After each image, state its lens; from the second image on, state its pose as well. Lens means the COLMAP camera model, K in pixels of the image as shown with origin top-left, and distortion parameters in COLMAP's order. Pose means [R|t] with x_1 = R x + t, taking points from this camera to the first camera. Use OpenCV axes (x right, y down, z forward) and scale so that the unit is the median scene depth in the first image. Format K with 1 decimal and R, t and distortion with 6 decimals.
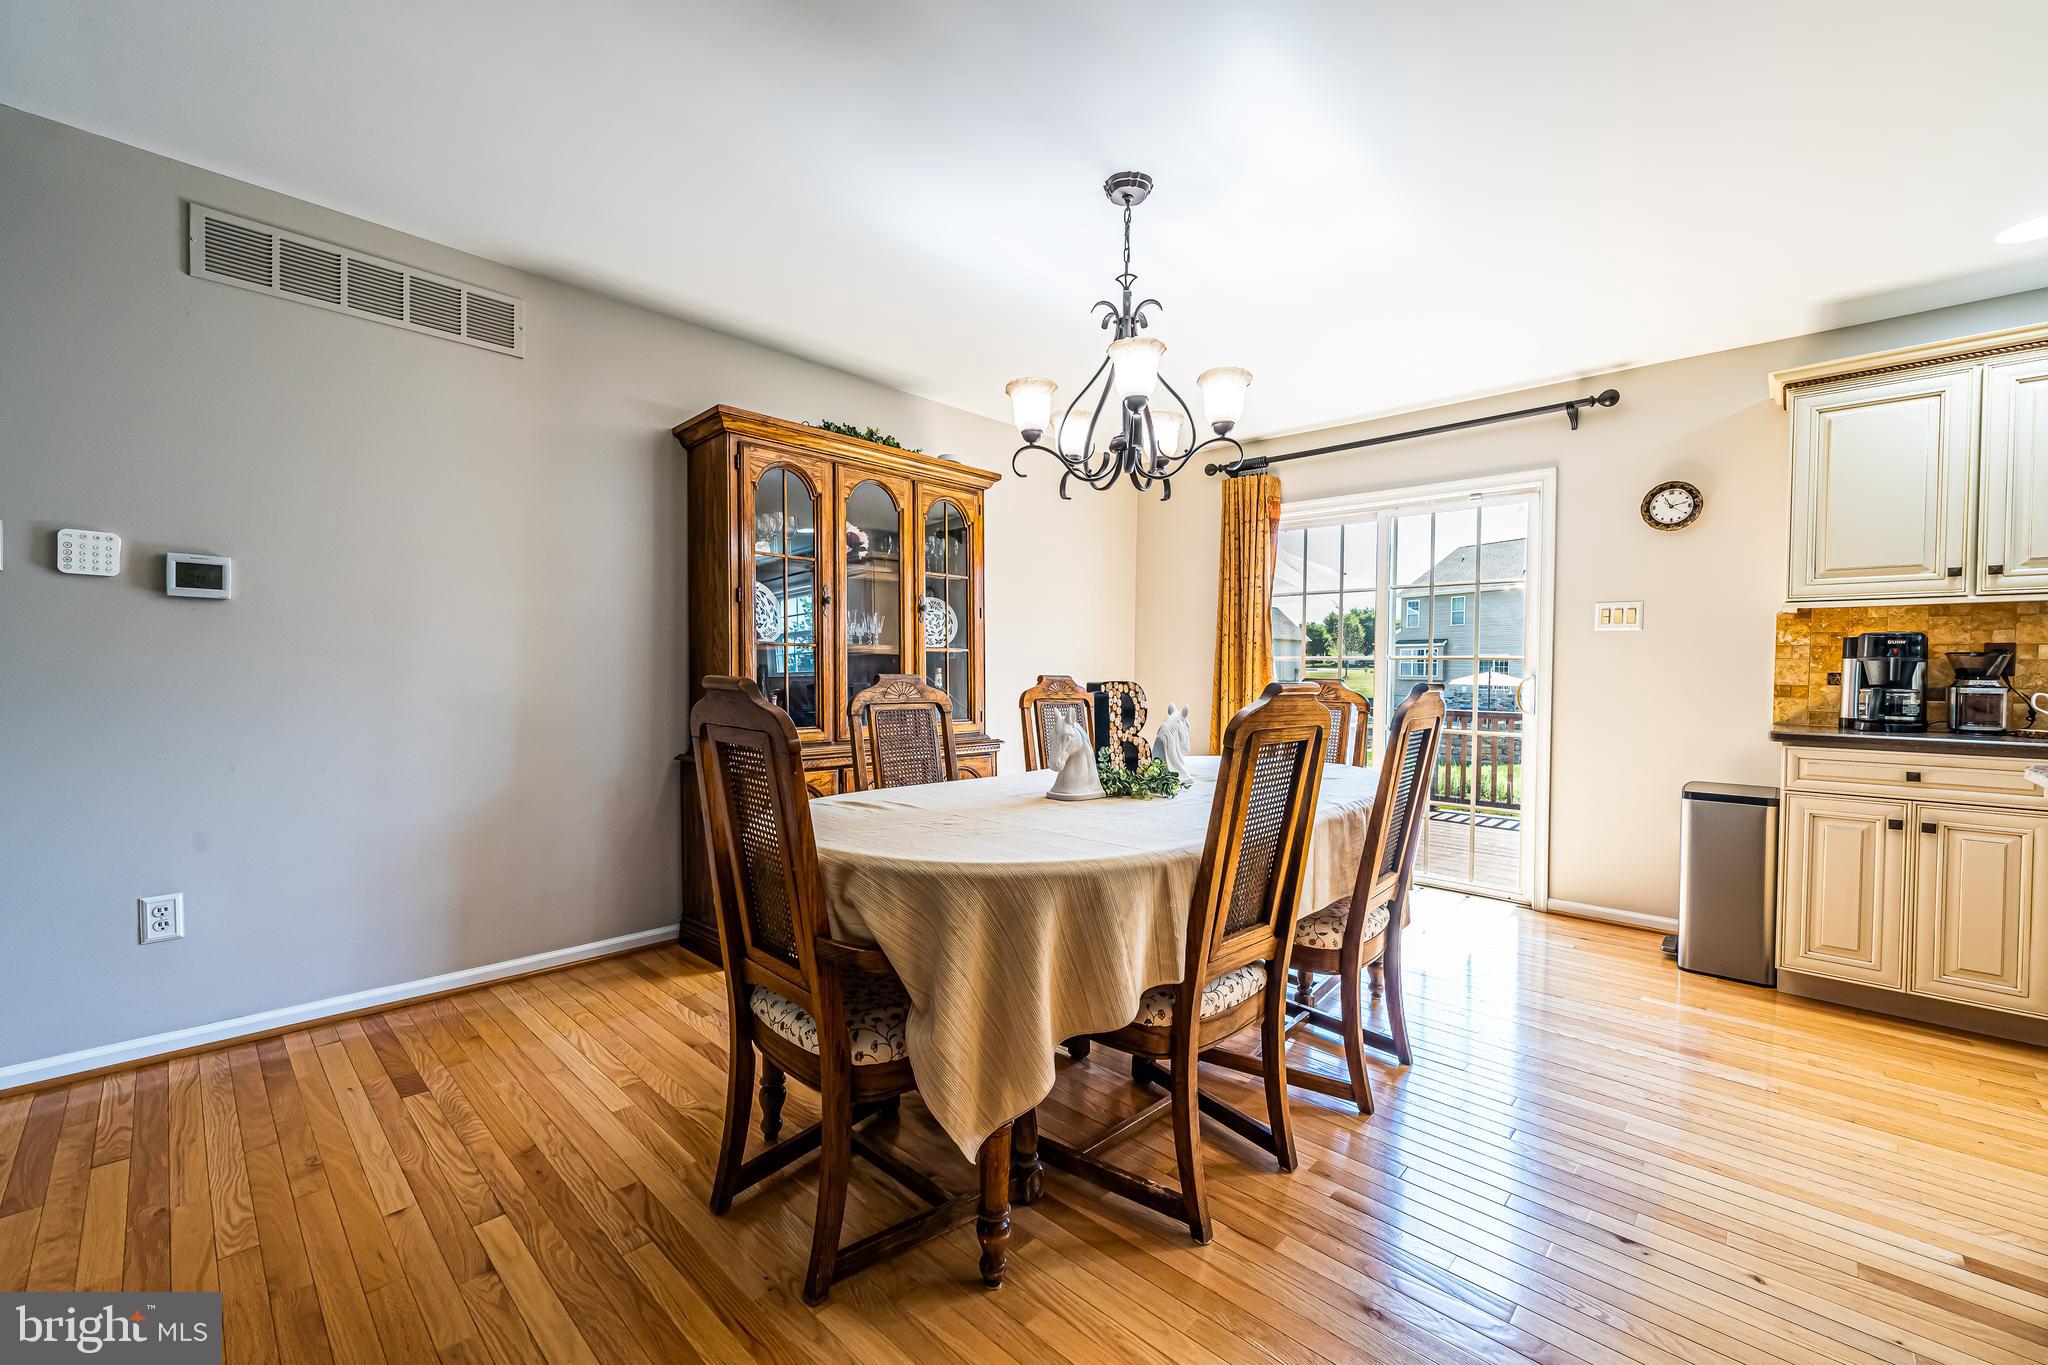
lens RADIAL K [[824.7, 0, 1029.0], [0, 824.7, 683.7], [0, 0, 1]] dist [0.004594, -0.001843]
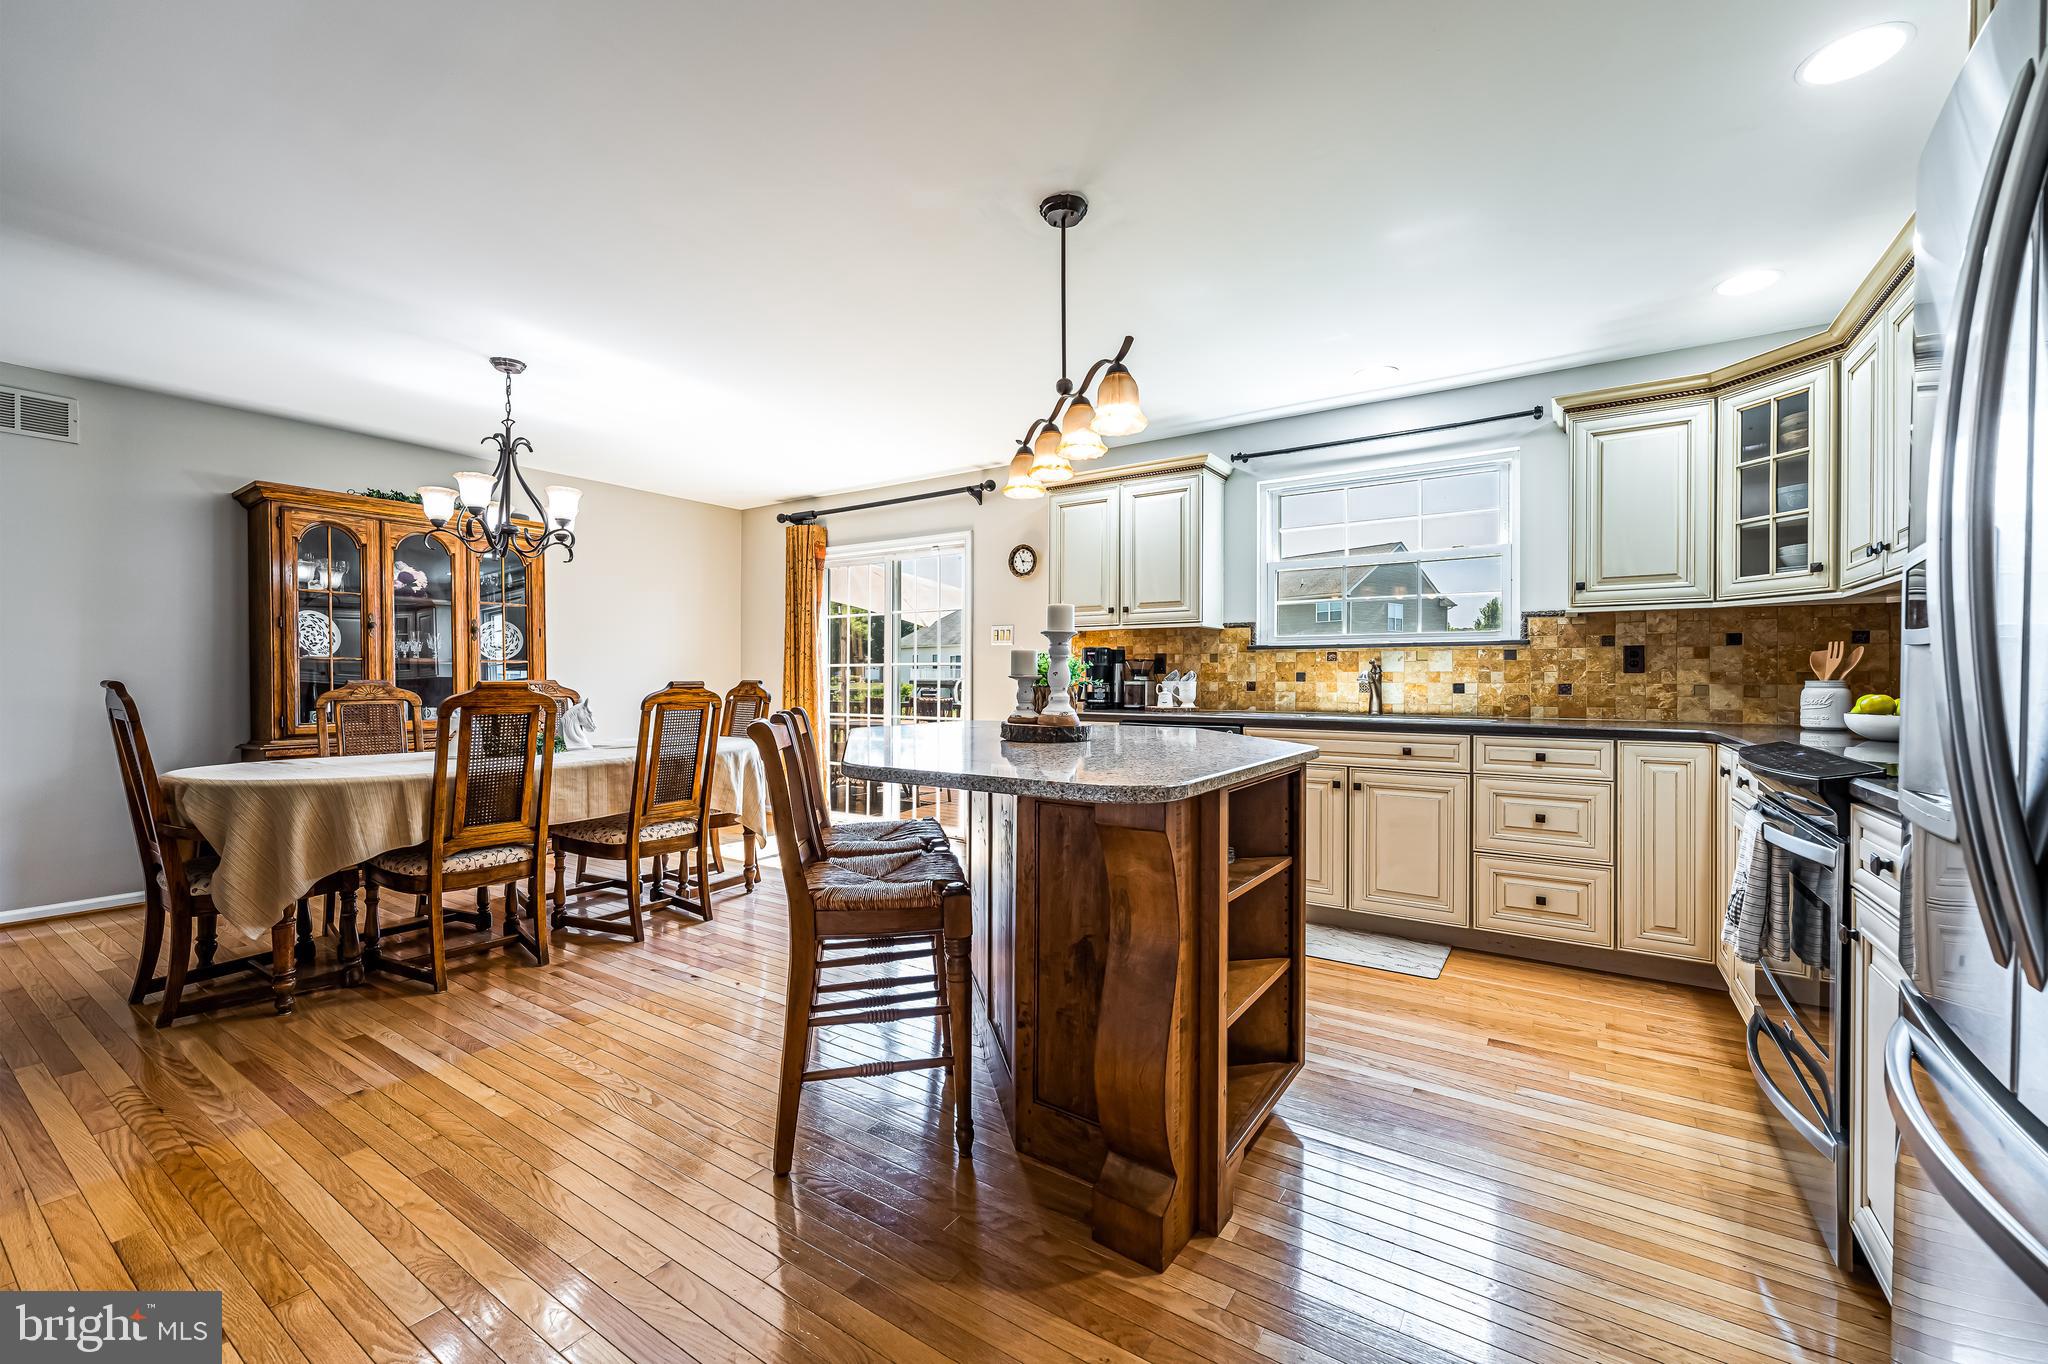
lens RADIAL K [[824.7, 0, 1027.9], [0, 824.7, 684.4], [0, 0, 1]] dist [0.004594, -0.001843]
pose [[0.985461, -0.011799, 0.169492, 0.604685], [0.013082, 0.999894, -0.006458, 0.017238], [-0.169398, 0.008582, 0.985510, -0.512961]]
